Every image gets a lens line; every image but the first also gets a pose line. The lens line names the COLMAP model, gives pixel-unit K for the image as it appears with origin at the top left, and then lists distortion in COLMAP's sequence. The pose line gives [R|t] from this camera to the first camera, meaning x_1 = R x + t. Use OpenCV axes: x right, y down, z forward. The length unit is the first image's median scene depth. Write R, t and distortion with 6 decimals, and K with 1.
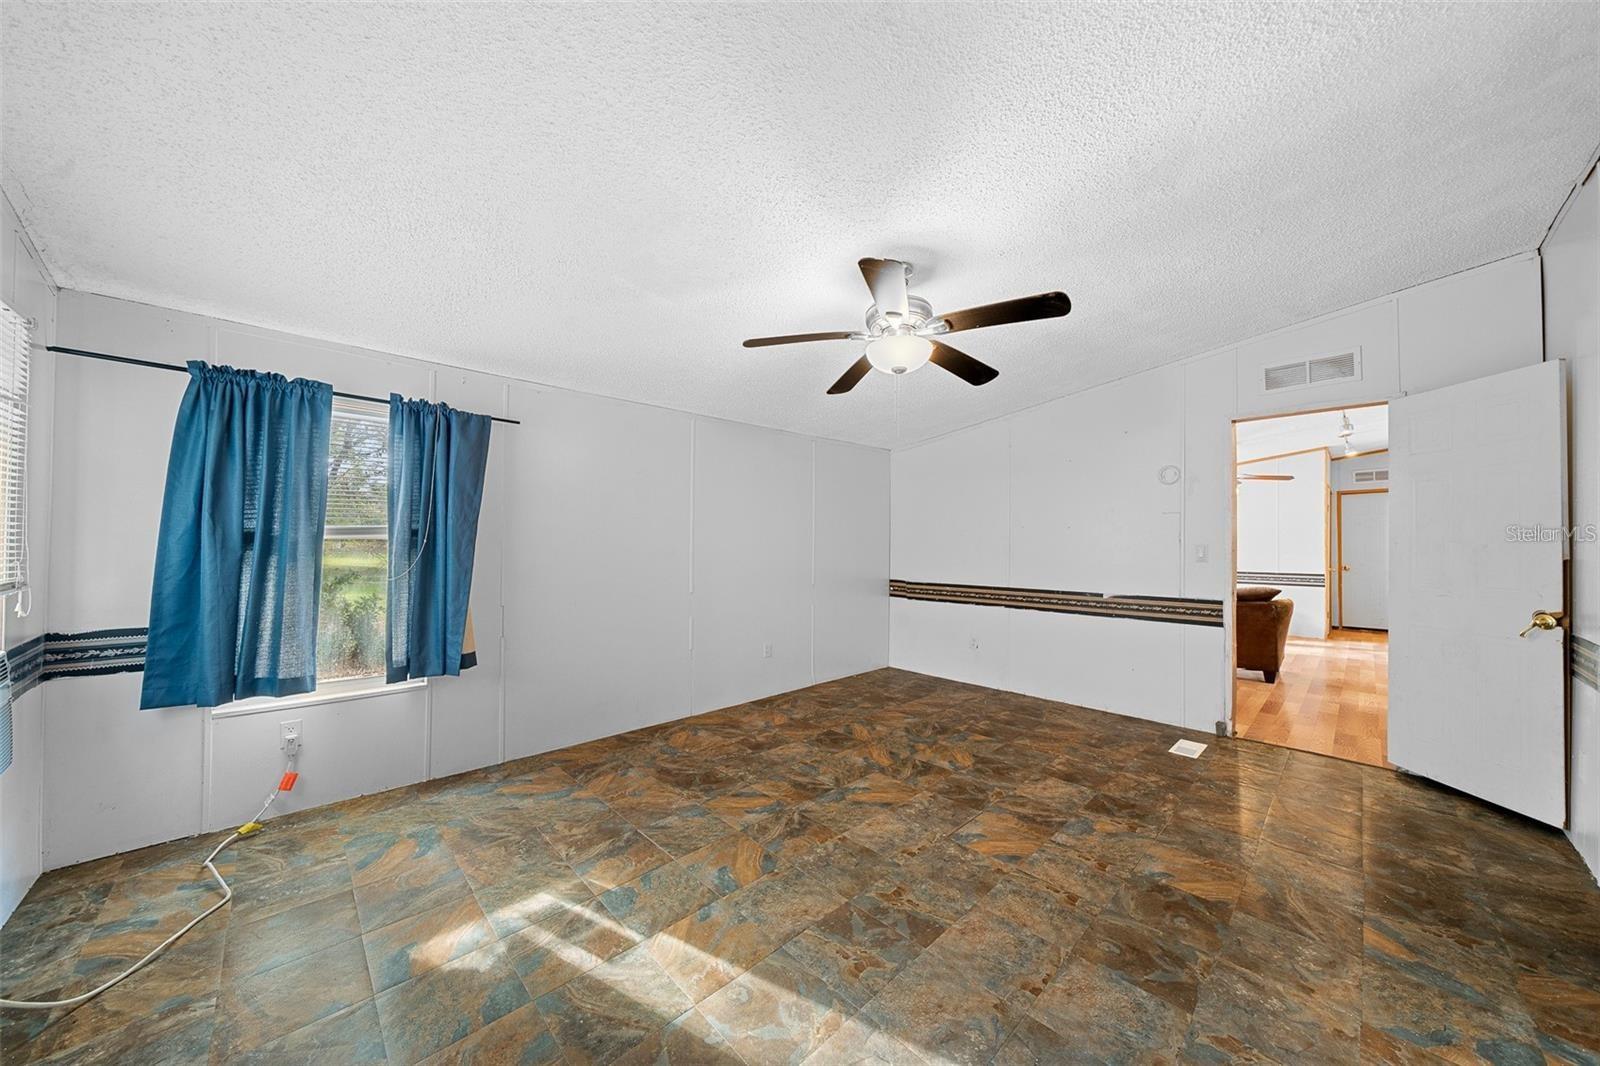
lens RADIAL K [[526.3, 0, 800.0], [0, 526.3, 533.0], [0, 0, 1]] dist [0.001313, 0.000033]
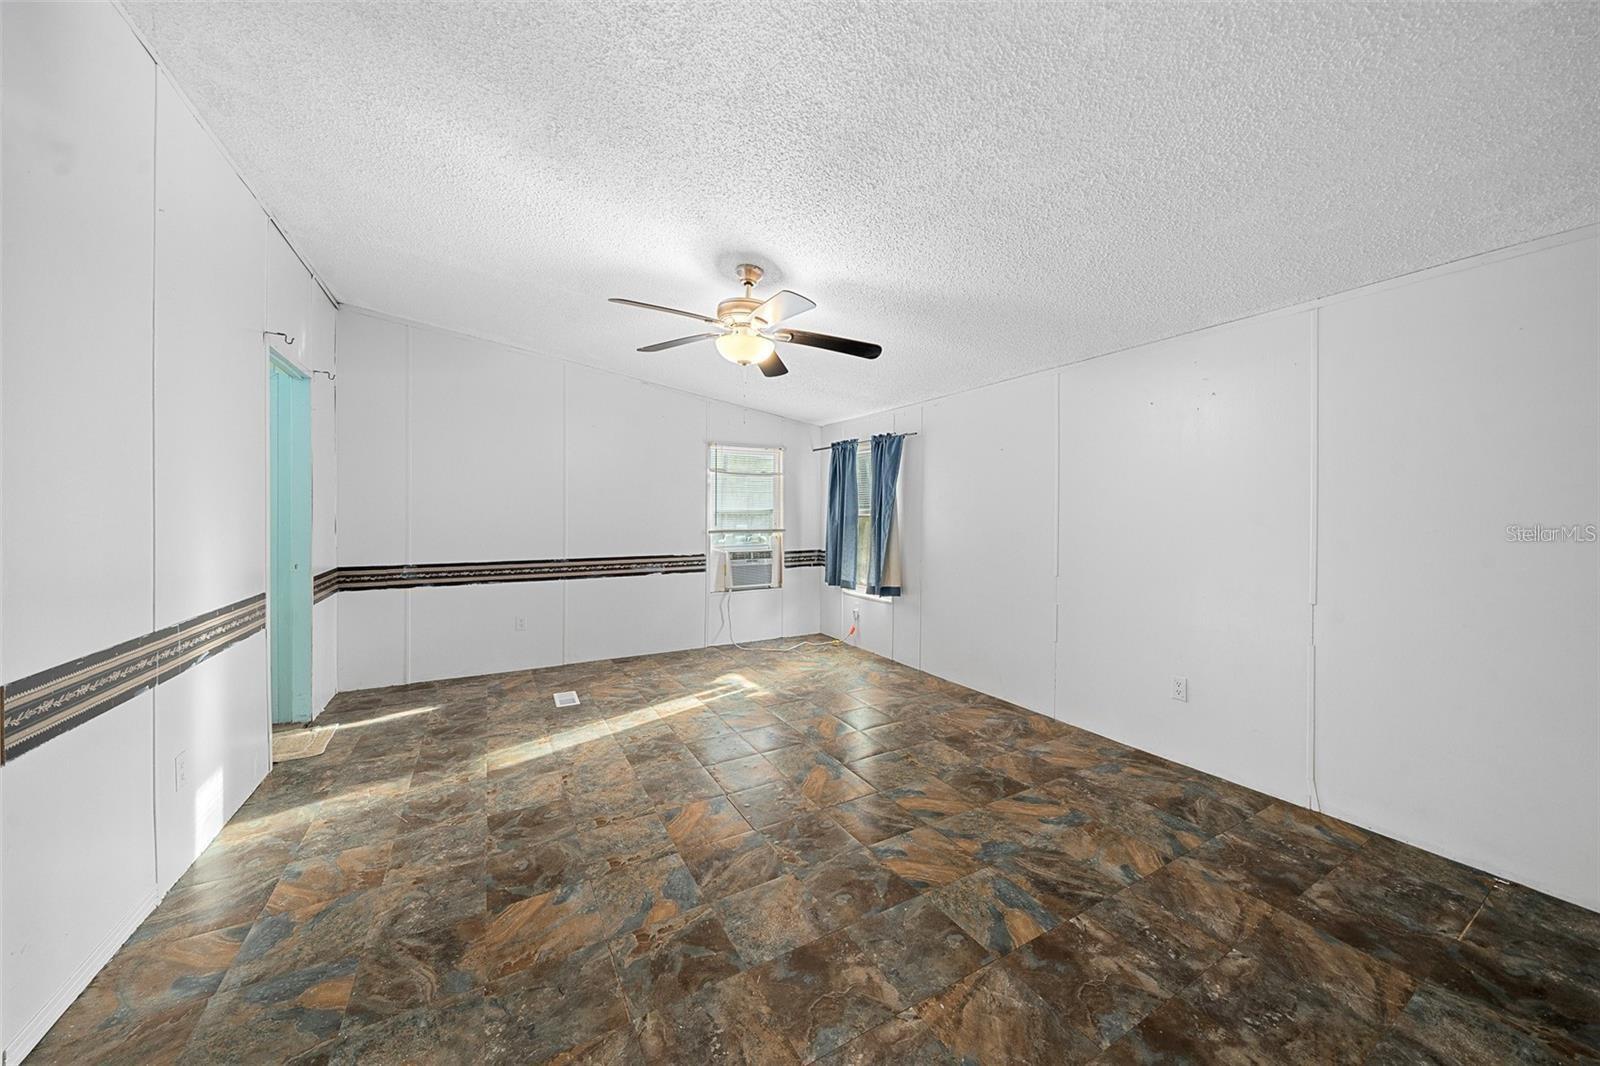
lens RADIAL K [[526.3, 0, 800.0], [0, 526.3, 533.0], [0, 0, 1]] dist [0.001313, 0.000033]
pose [[-0.206682, 0.023683, -0.978121, 1.022505], [0.013383, 0.999682, 0.021377, 0.030106], [0.978317, -0.008672, -0.206933, 1.111248]]
